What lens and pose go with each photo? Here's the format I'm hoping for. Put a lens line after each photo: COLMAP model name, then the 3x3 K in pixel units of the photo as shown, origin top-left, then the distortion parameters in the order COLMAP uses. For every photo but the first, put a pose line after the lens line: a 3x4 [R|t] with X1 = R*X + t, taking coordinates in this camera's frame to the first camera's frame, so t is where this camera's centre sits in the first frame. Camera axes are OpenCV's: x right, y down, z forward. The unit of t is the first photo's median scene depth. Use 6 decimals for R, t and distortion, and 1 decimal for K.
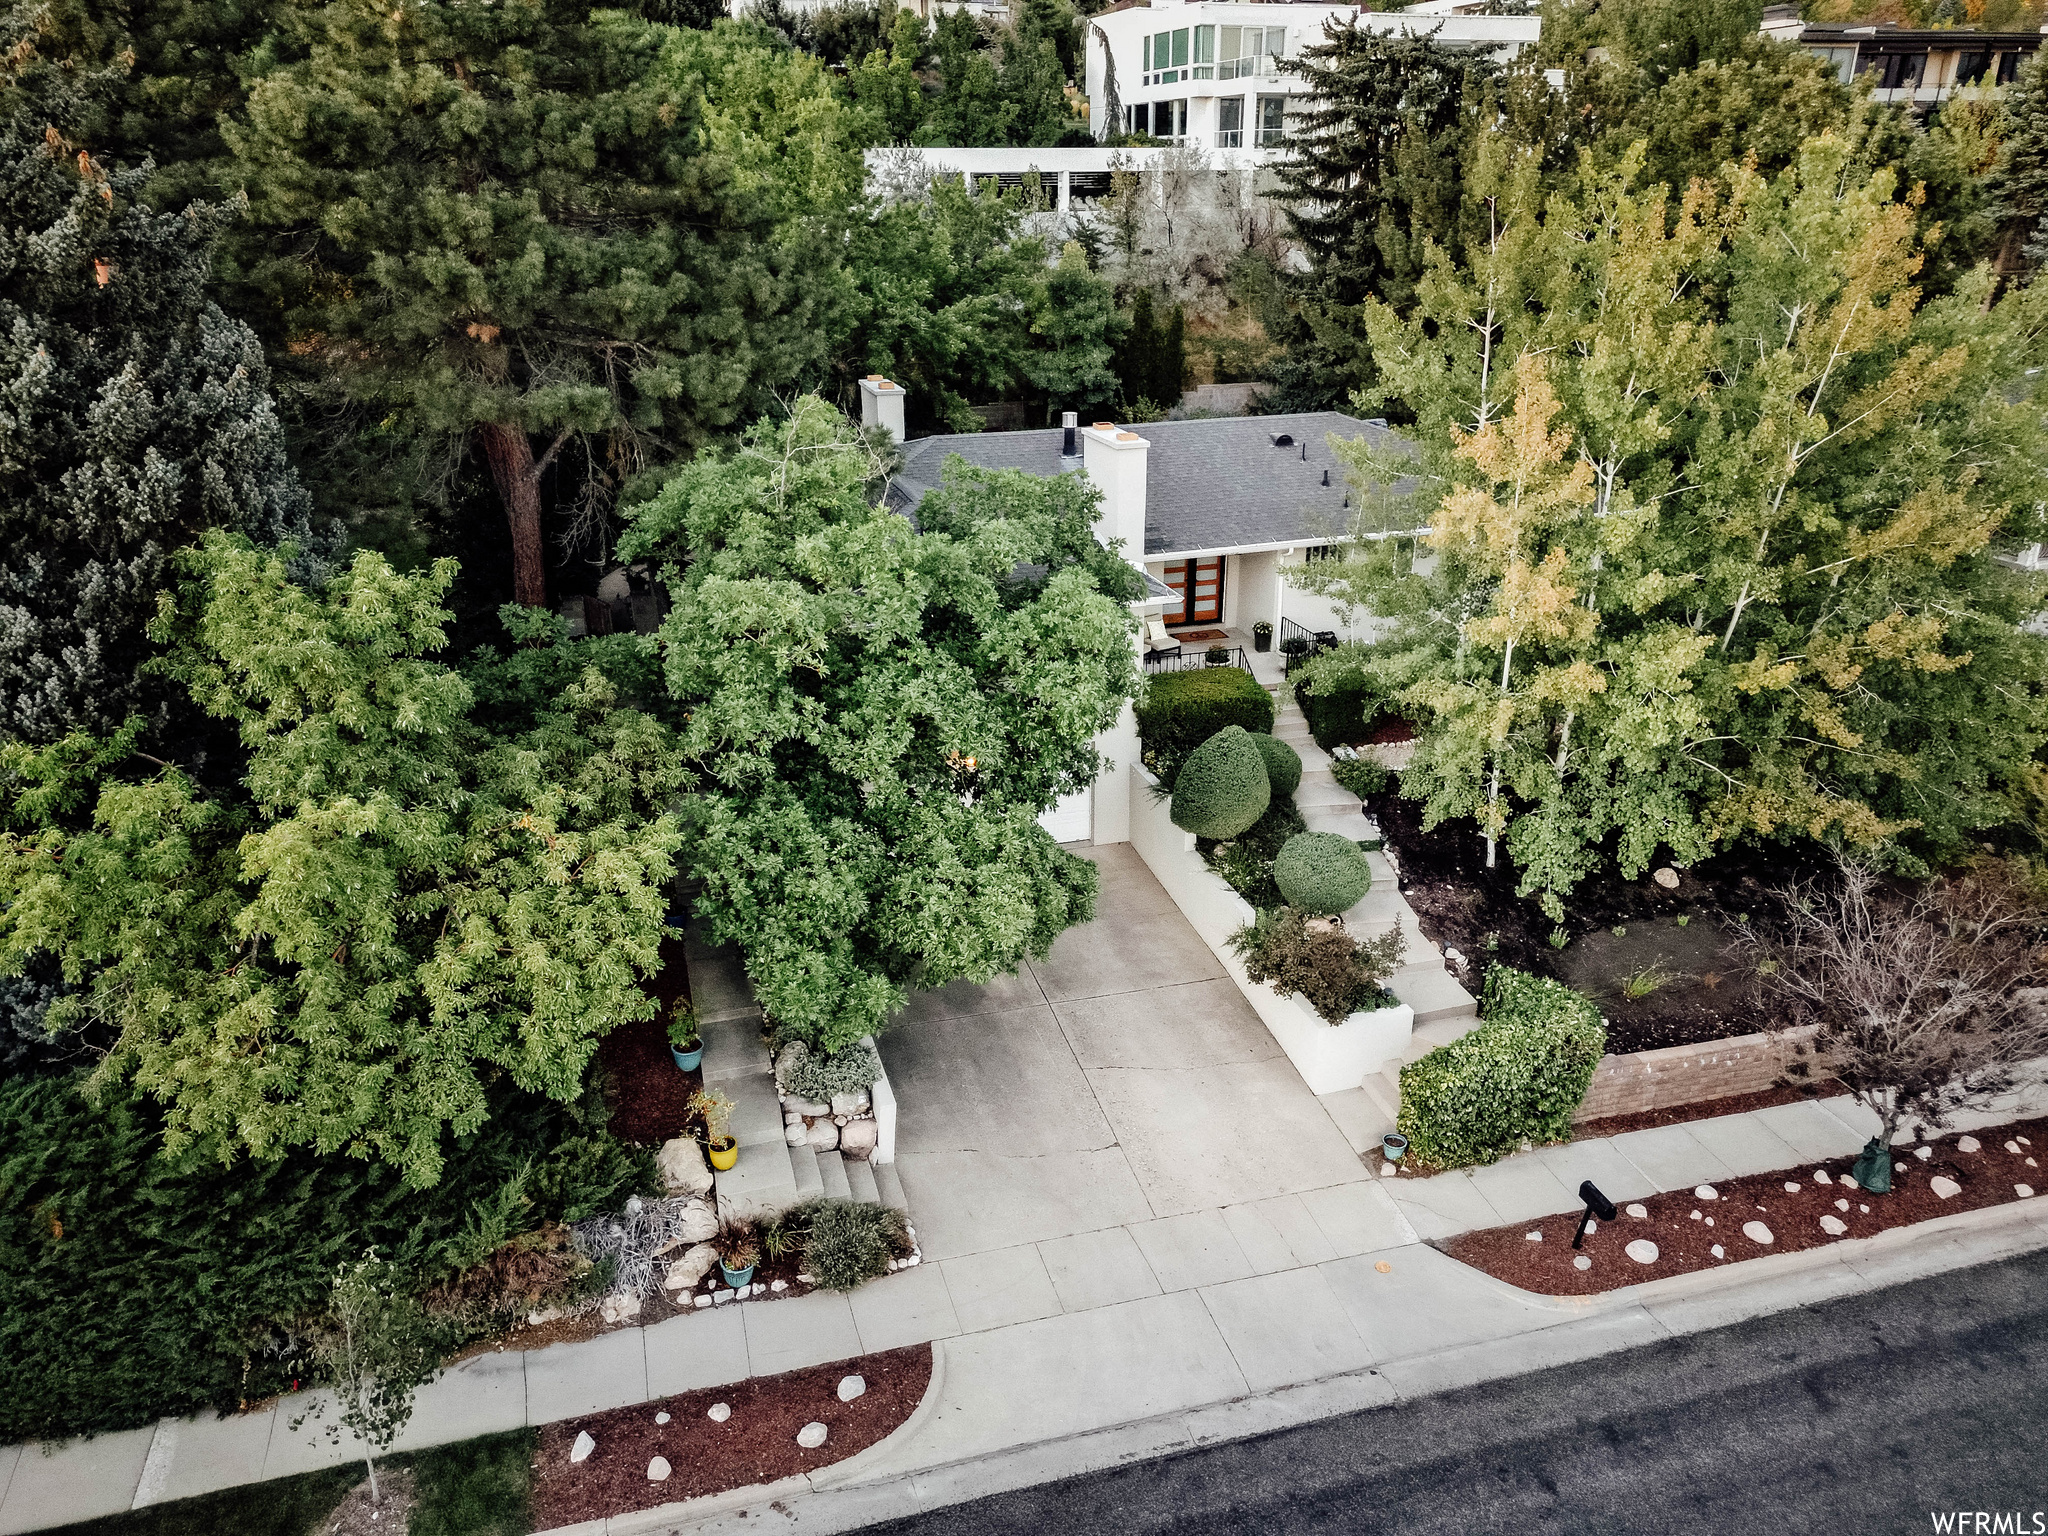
lens RADIAL K [[1392.0, 0, 1026.2], [0, 1392.0, 754.9], [0, 0, 1]] dist [0.065327, -0.002553]
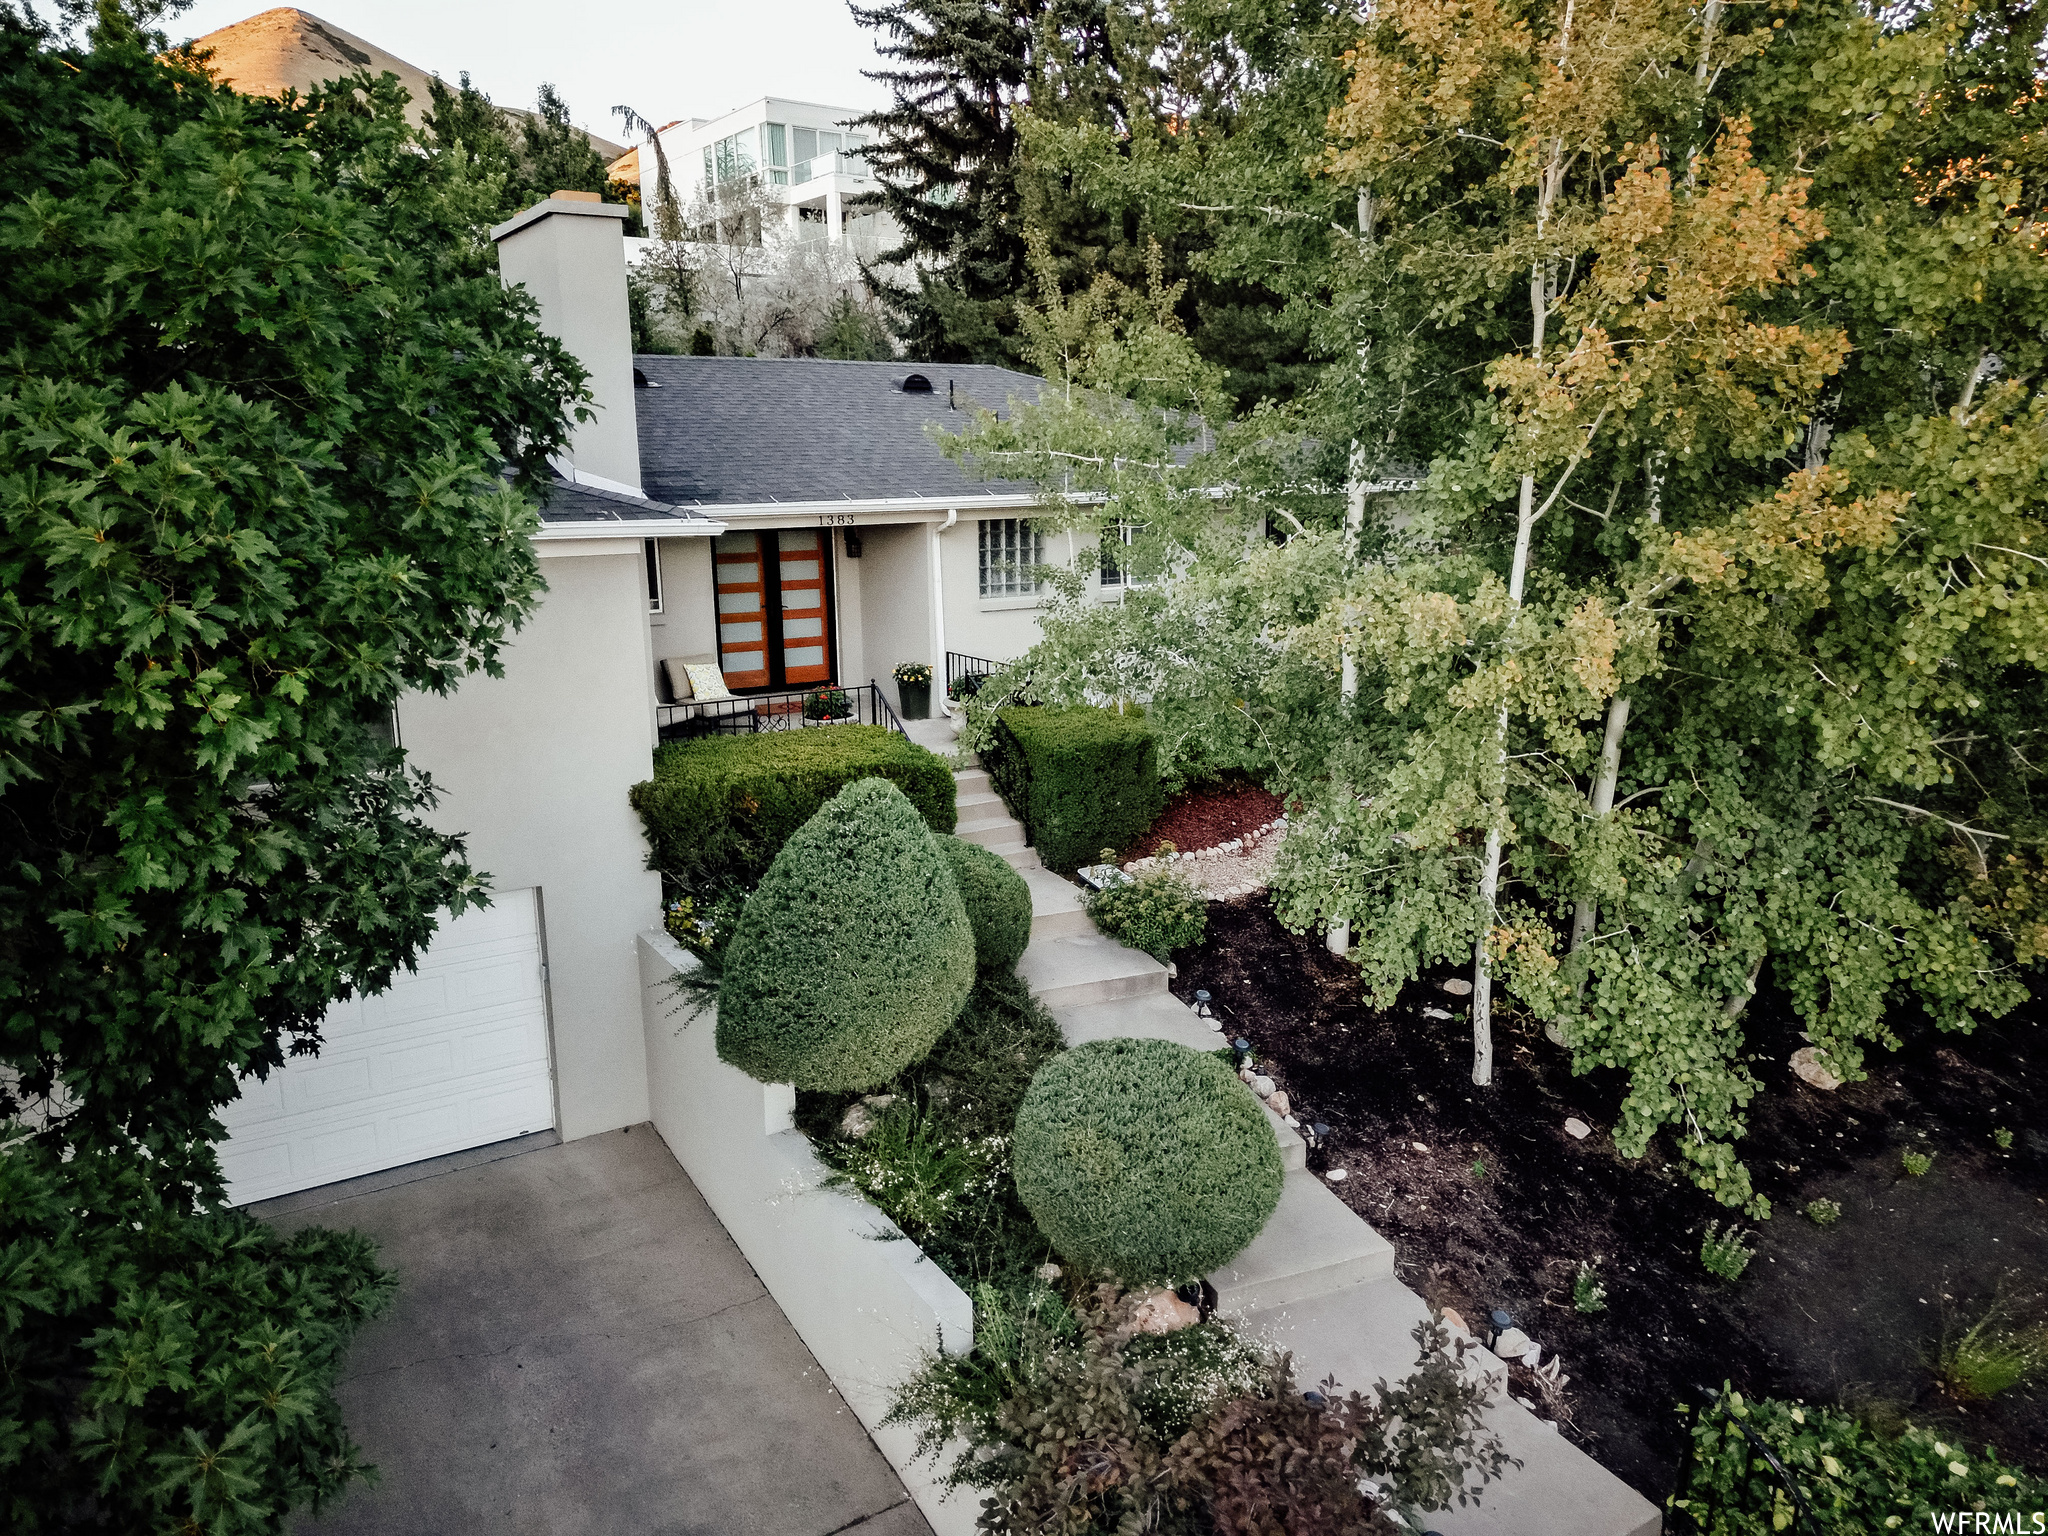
lens RADIAL K [[1392.0, 0, 1026.2], [0, 1392.0, 754.9], [0, 0, 1]] dist [0.065327, -0.002553]
pose [[0.964492, -0.053413, 0.258654, 0.087453], [0.098203, 0.981648, -0.163474, 0.036416], [-0.245175, 0.183070, 0.952037, 0.591129]]
